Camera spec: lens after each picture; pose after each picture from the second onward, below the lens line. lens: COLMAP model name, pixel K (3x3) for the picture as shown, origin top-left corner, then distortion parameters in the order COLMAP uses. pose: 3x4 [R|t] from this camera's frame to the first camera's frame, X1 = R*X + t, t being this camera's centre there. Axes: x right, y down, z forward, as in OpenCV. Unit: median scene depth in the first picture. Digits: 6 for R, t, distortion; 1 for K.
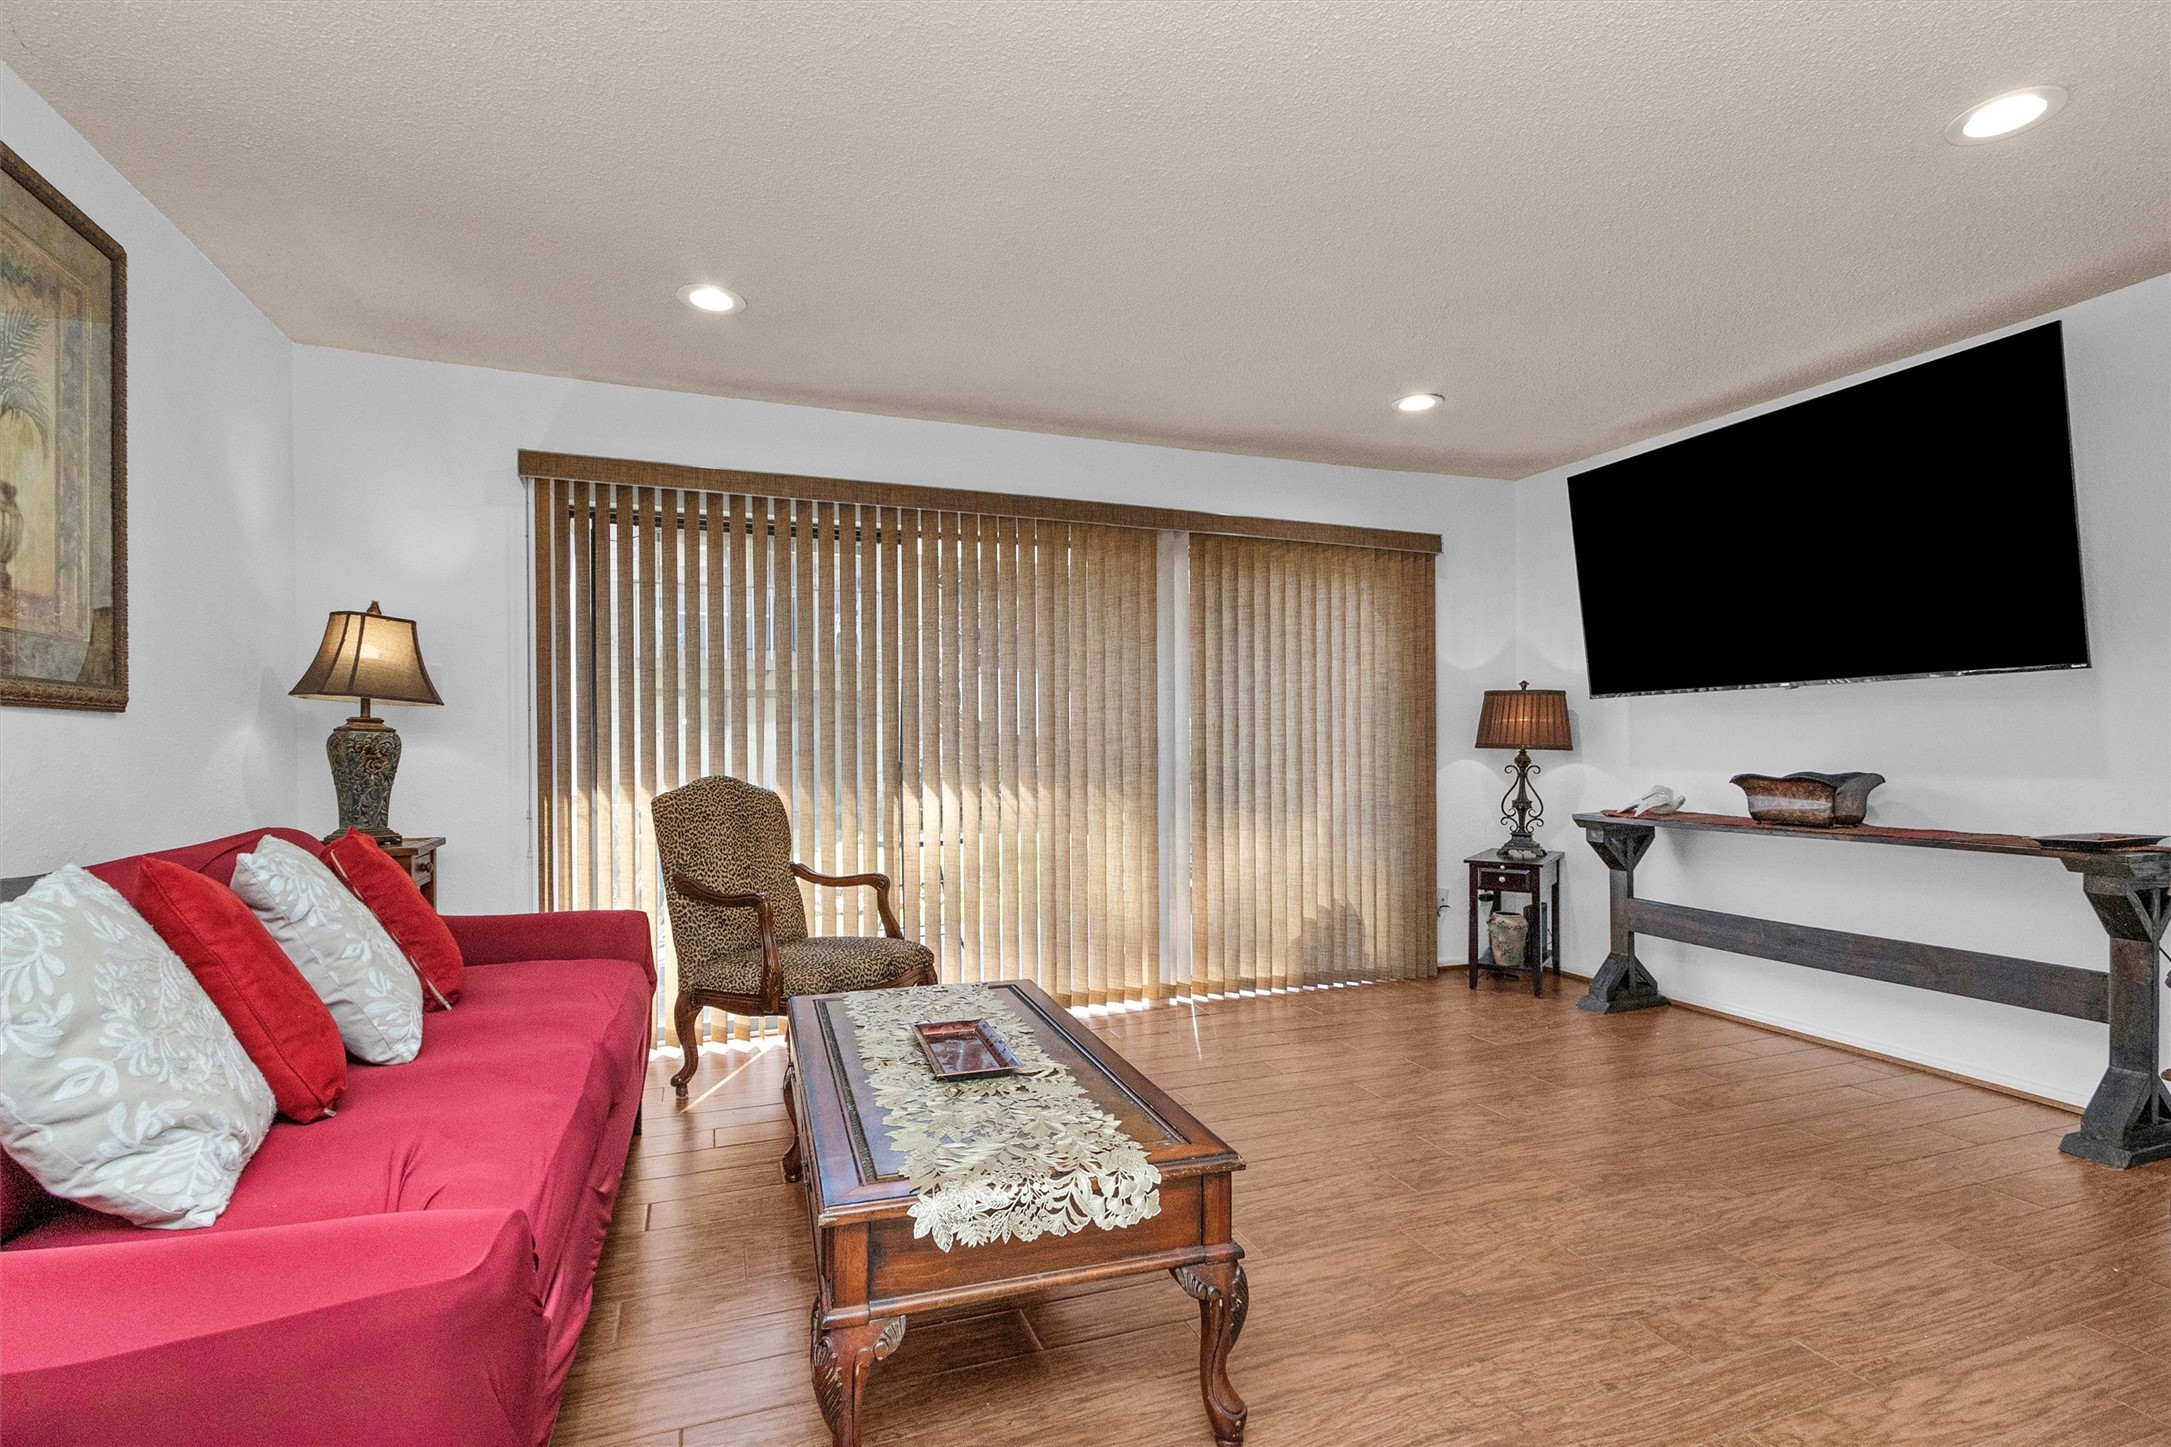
lens RADIAL K [[990.9, 0, 1086.0], [0, 990.9, 748.8], [0, 0, 1]] dist [0.001319, -0.000630]
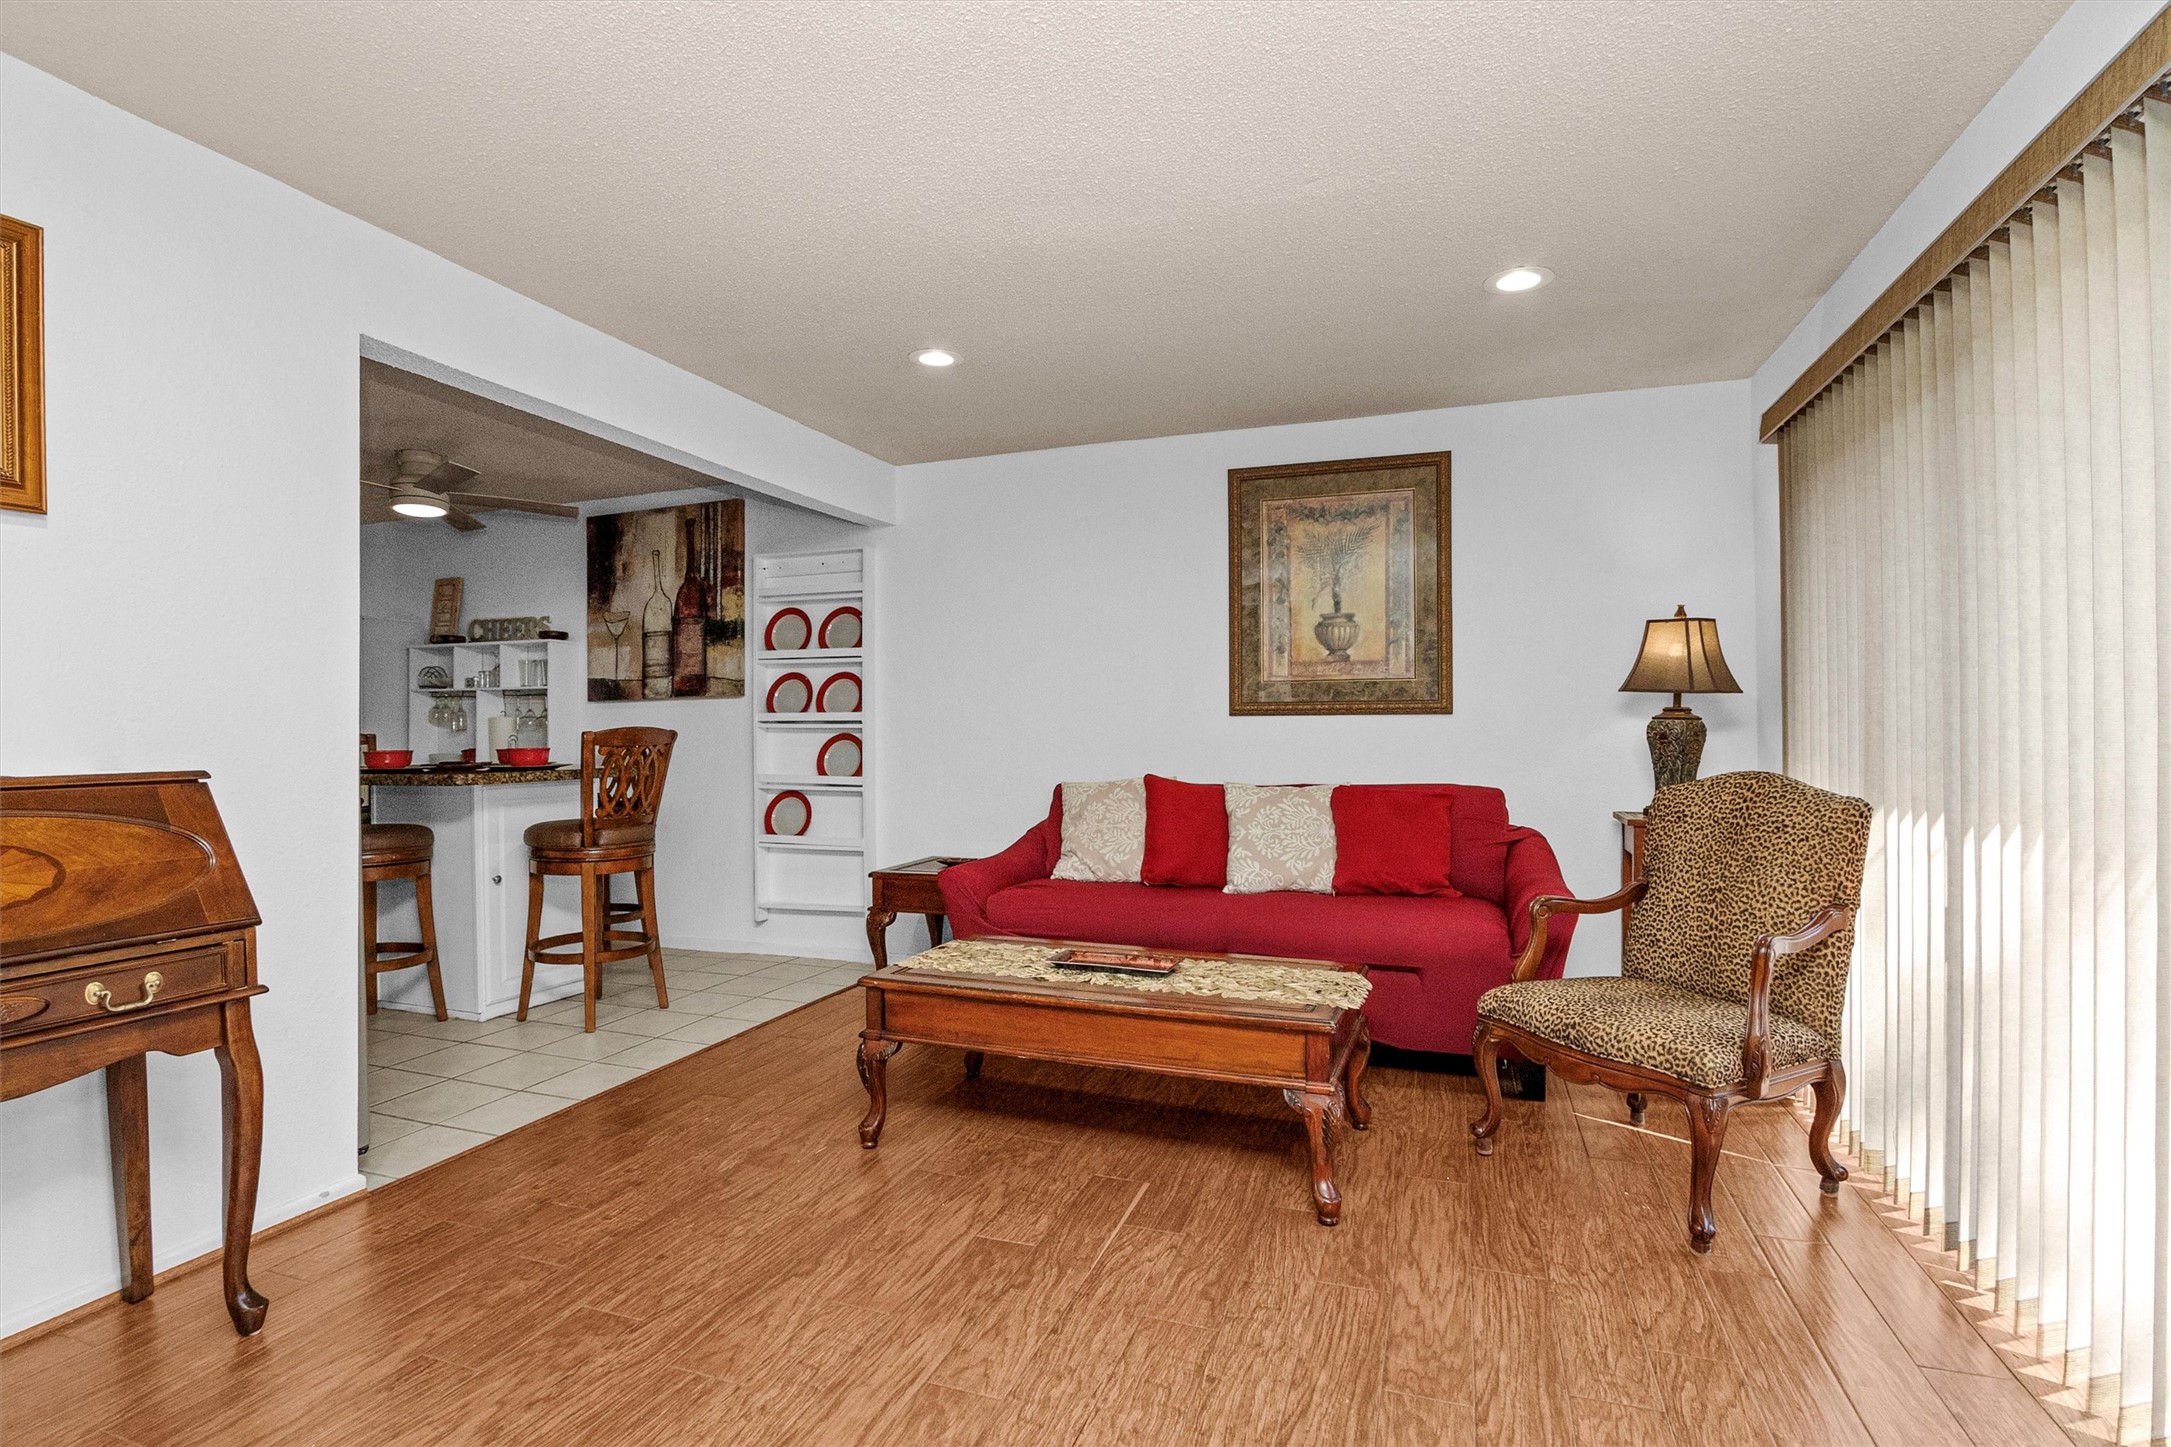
lens RADIAL K [[1055.6, 0, 1028.9], [0, 1055.6, 735.6], [0, 0, 1]] dist [0.000810, -0.000270]
pose [[-0.673178, 0.004154, -0.739469, 0.472360], [0.003295, 0.999991, 0.002617, -0.003441], [0.739473, -0.000675, -0.673185, 0.883113]]
